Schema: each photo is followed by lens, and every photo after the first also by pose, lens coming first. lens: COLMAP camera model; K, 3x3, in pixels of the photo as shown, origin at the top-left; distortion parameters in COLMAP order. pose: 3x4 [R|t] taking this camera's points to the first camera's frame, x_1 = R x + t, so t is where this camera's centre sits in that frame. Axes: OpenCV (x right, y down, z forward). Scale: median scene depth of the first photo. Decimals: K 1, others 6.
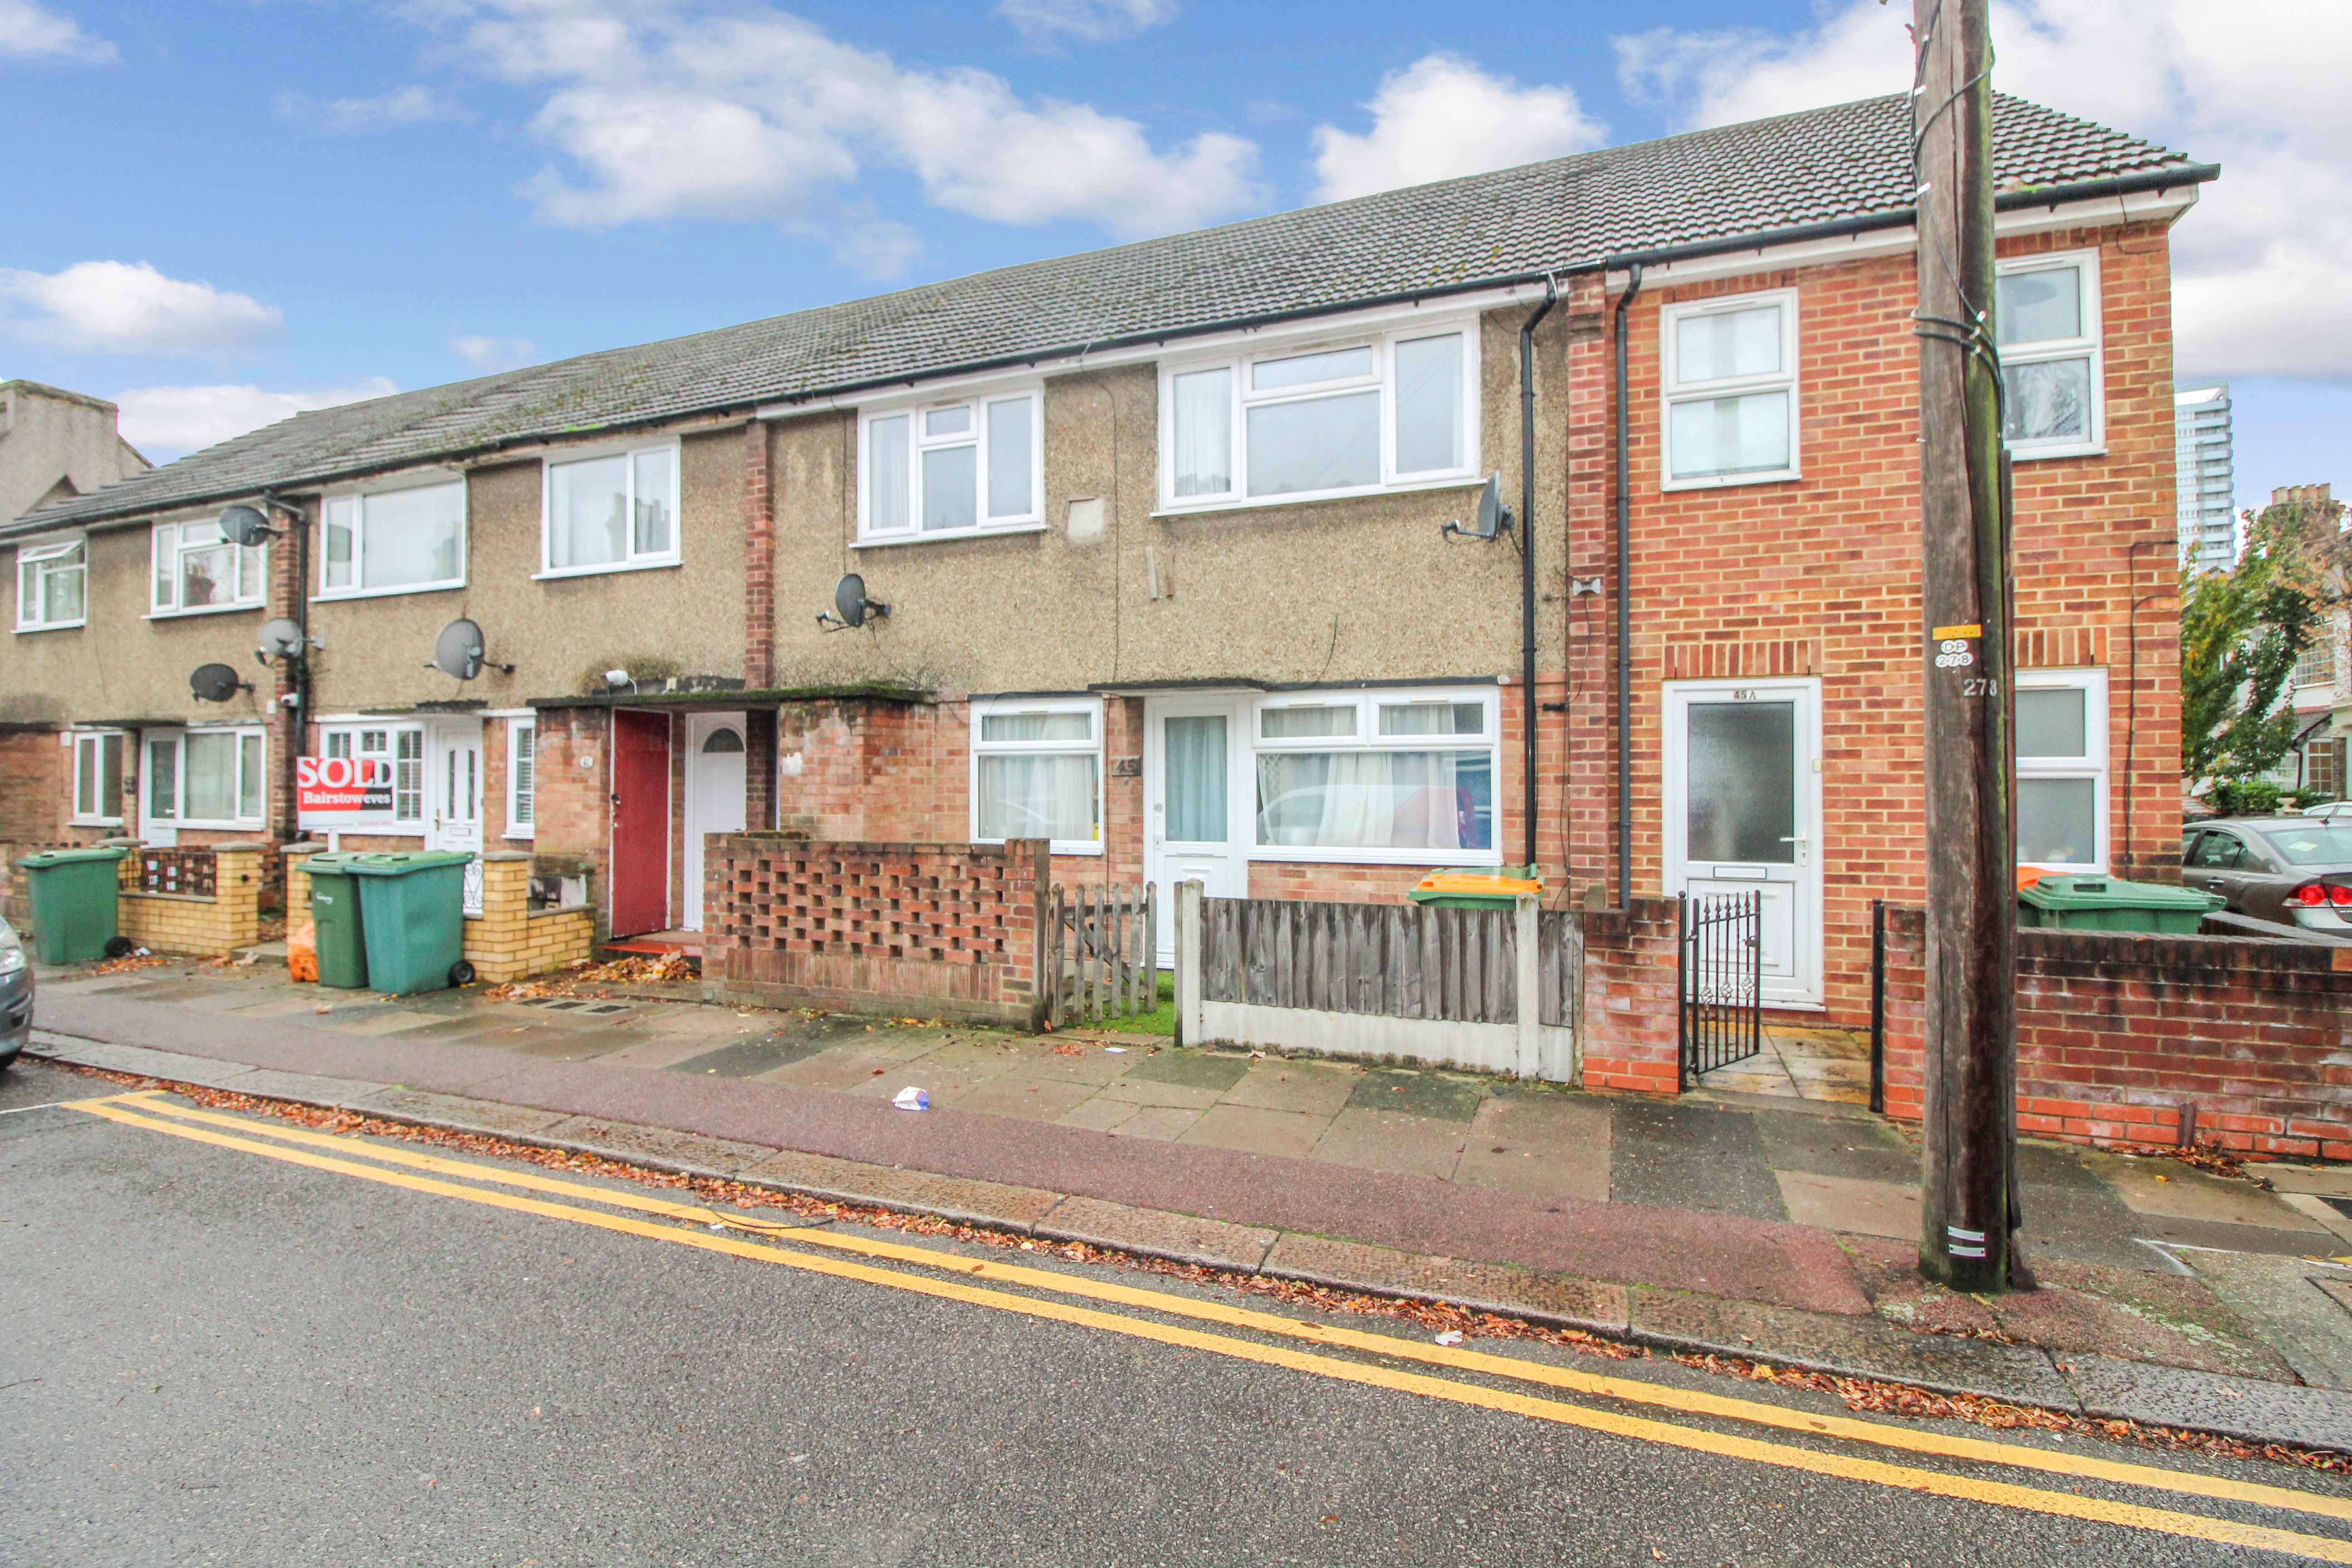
lens RADIAL K [[1090.8, 0, 1167.3], [0, 1090.8, 771.0], [0, 0, 1]] dist [0.023902, -0.019962]
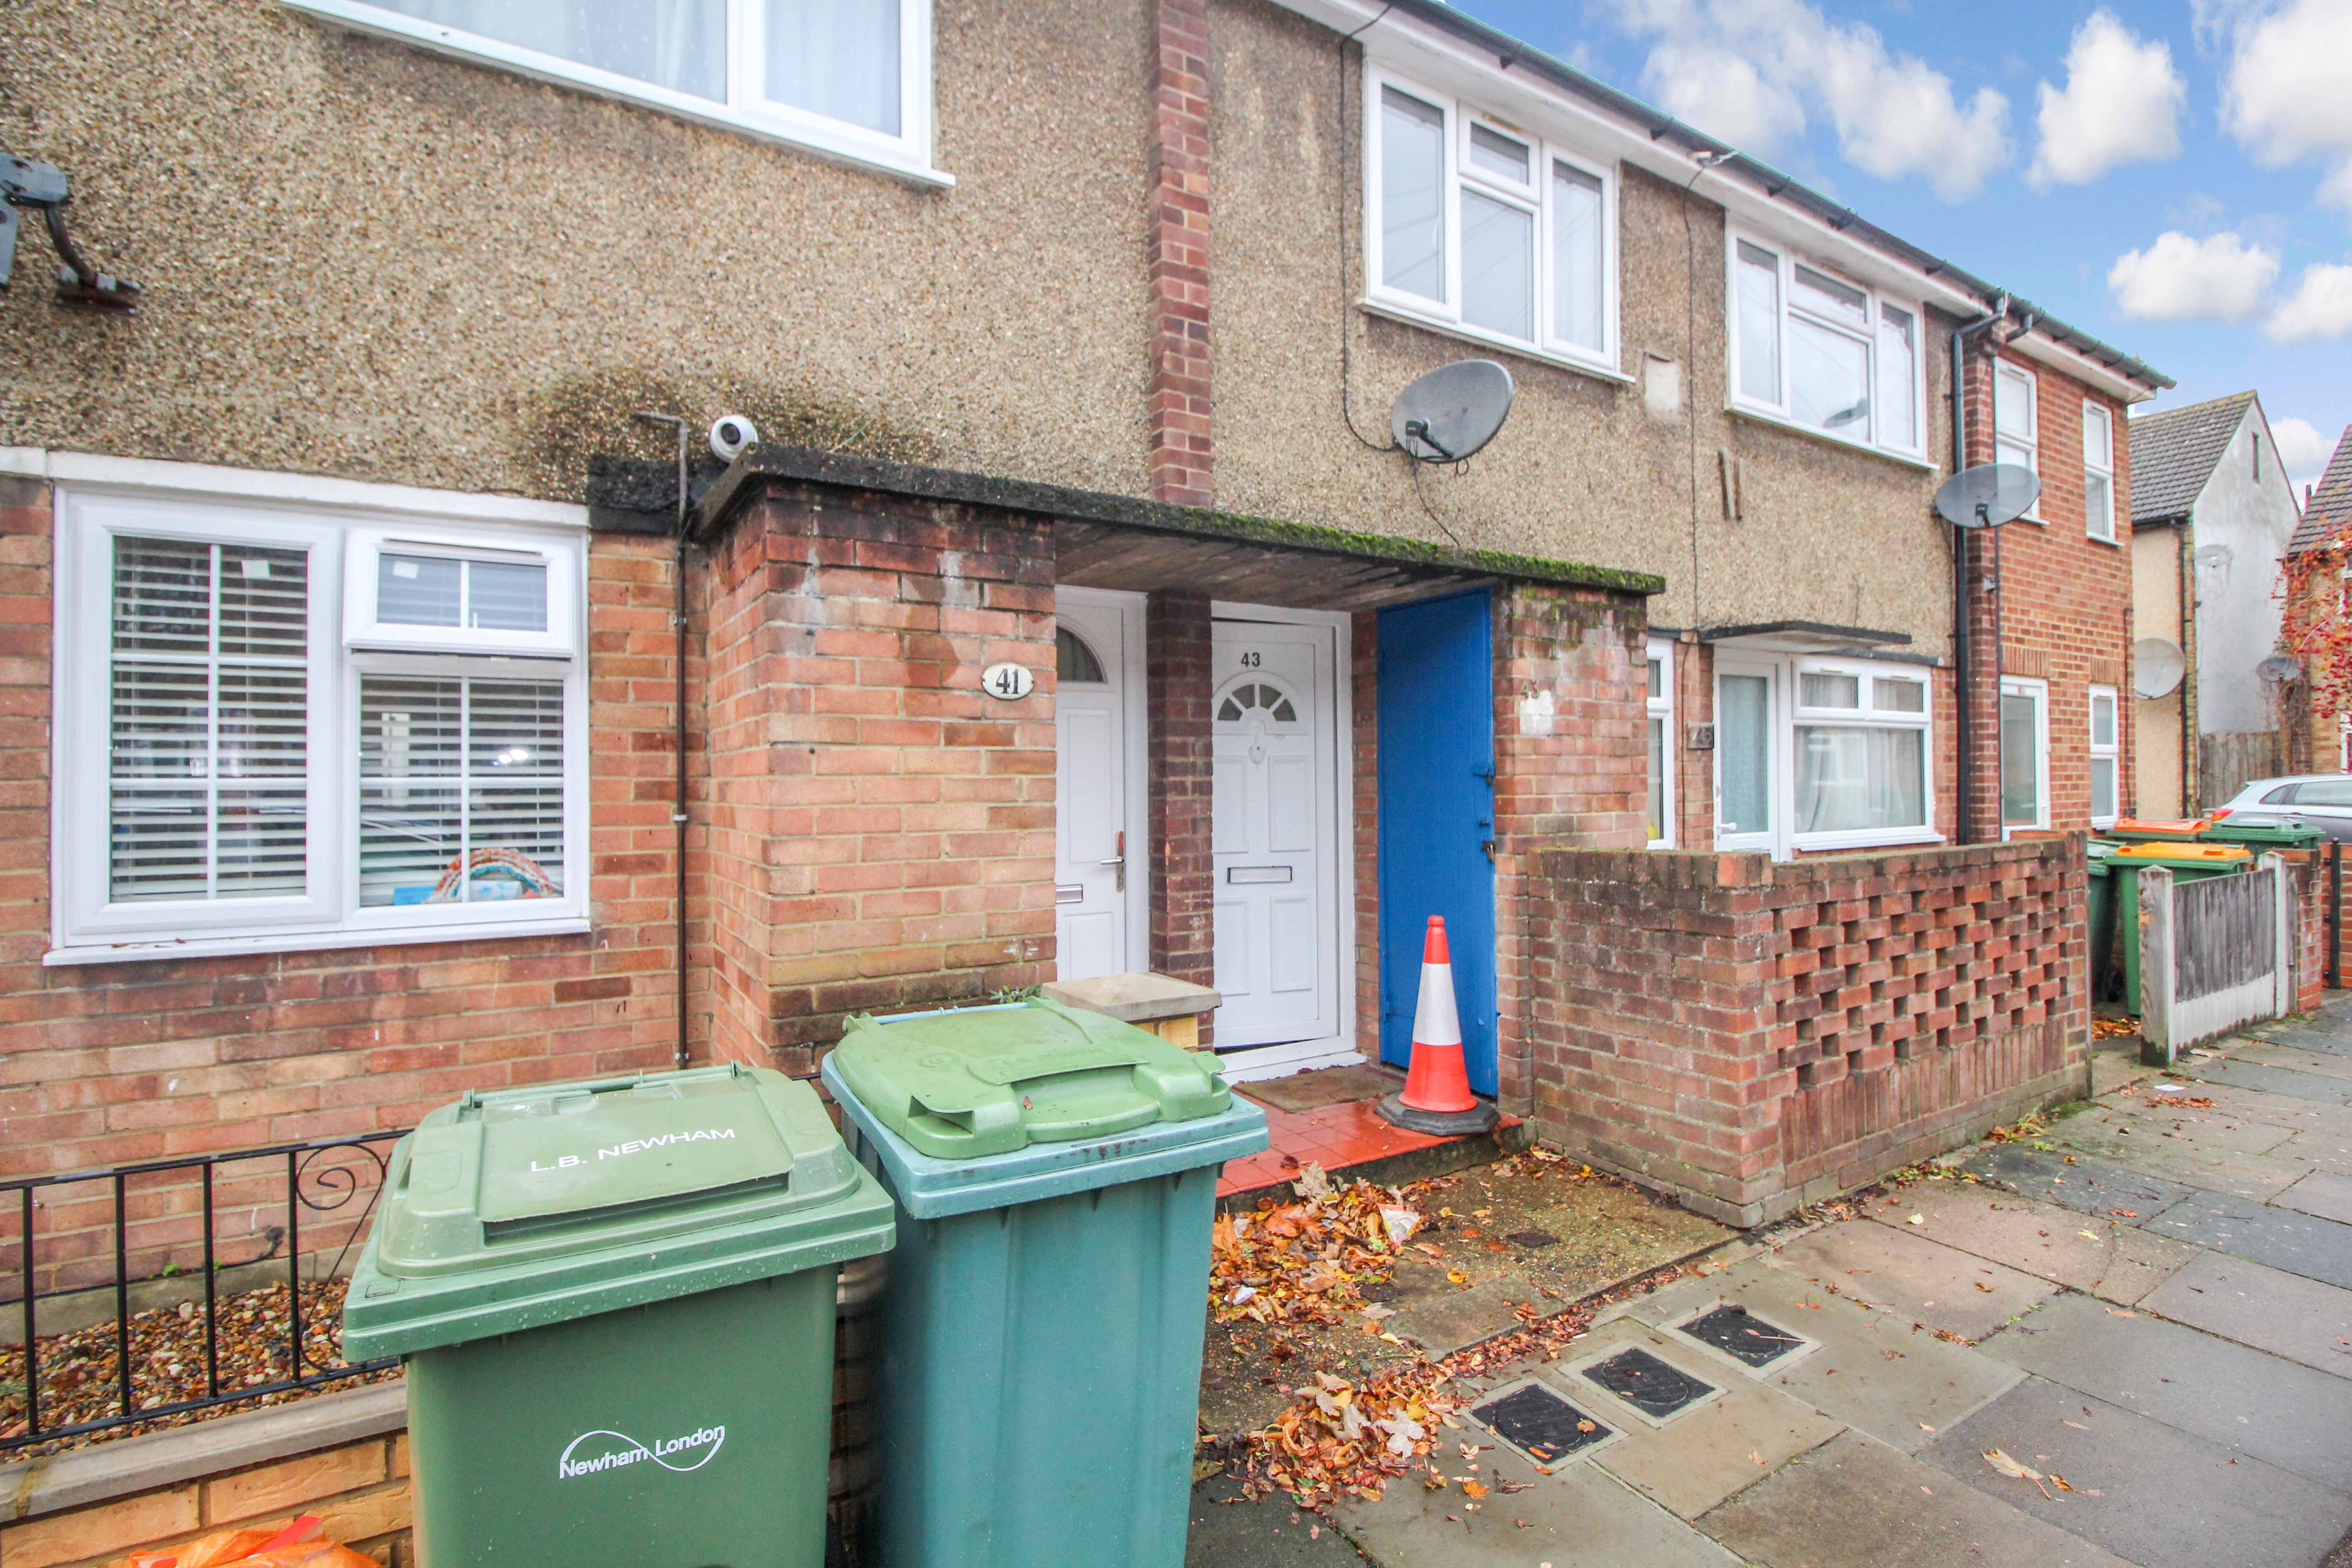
lens RADIAL K [[1090.8, 0, 1167.3], [0, 1090.8, 771.0], [0, 0, 1]] dist [0.023902, -0.019962]
pose [[0.593629, 0.003393, 0.804731, -0.852896], [-0.001663, 0.999994, -0.002989, 0.021887], [-0.804737, 0.000435, 0.593632, 0.852403]]
